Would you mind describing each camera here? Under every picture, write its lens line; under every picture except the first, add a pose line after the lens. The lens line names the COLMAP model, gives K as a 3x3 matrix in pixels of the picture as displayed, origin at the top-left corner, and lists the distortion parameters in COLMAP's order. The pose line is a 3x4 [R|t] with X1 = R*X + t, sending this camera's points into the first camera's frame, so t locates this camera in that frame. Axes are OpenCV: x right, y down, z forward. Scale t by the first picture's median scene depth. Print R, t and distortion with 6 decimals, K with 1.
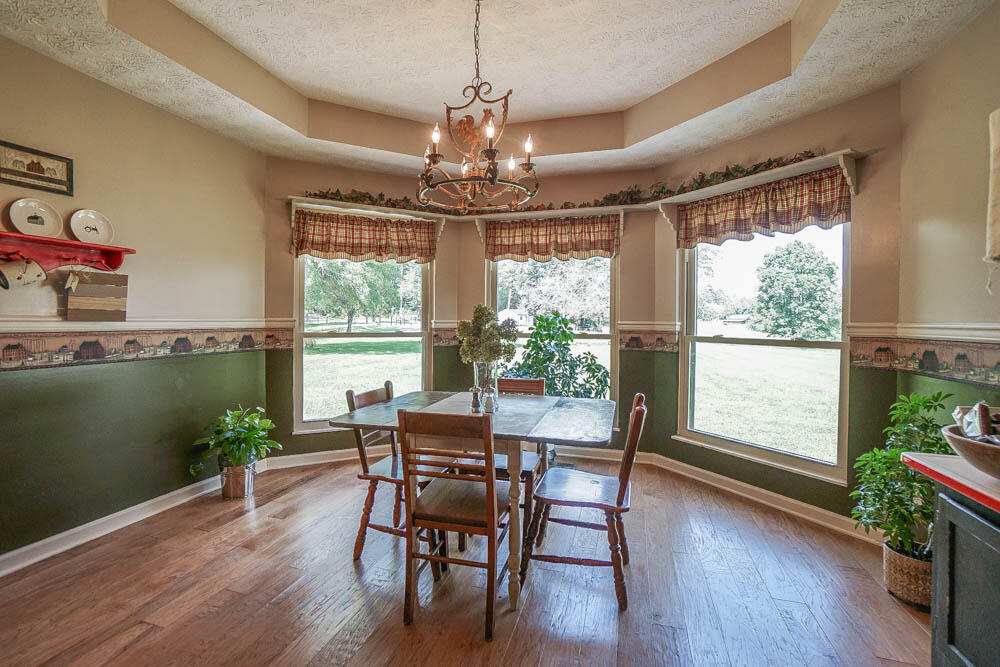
lens RADIAL K [[446.9, 0, 483.0], [0, 446.9, 322.0], [0, 0, 1]] dist [-0.062412, 0.026109]
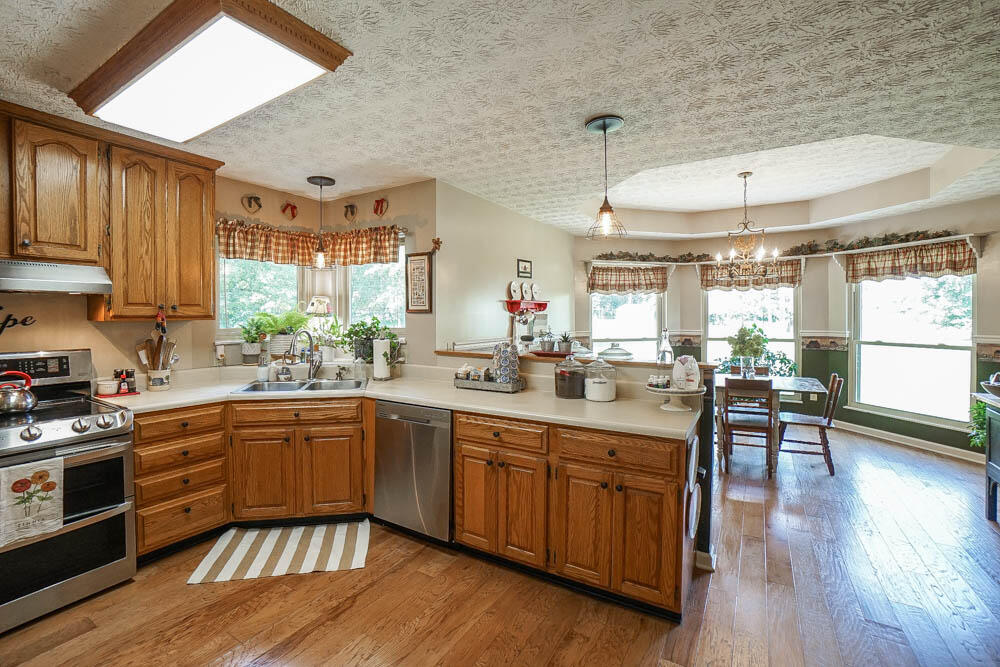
lens RADIAL K [[446.9, 0, 483.0], [0, 446.9, 322.0], [0, 0, 1]] dist [-0.062412, 0.026109]
pose [[0.971937, -0.013684, -0.234844, -0.431251], [0.016267, 0.999827, 0.009064, -0.066157], [0.234680, -0.012630, 0.971991, -0.750348]]
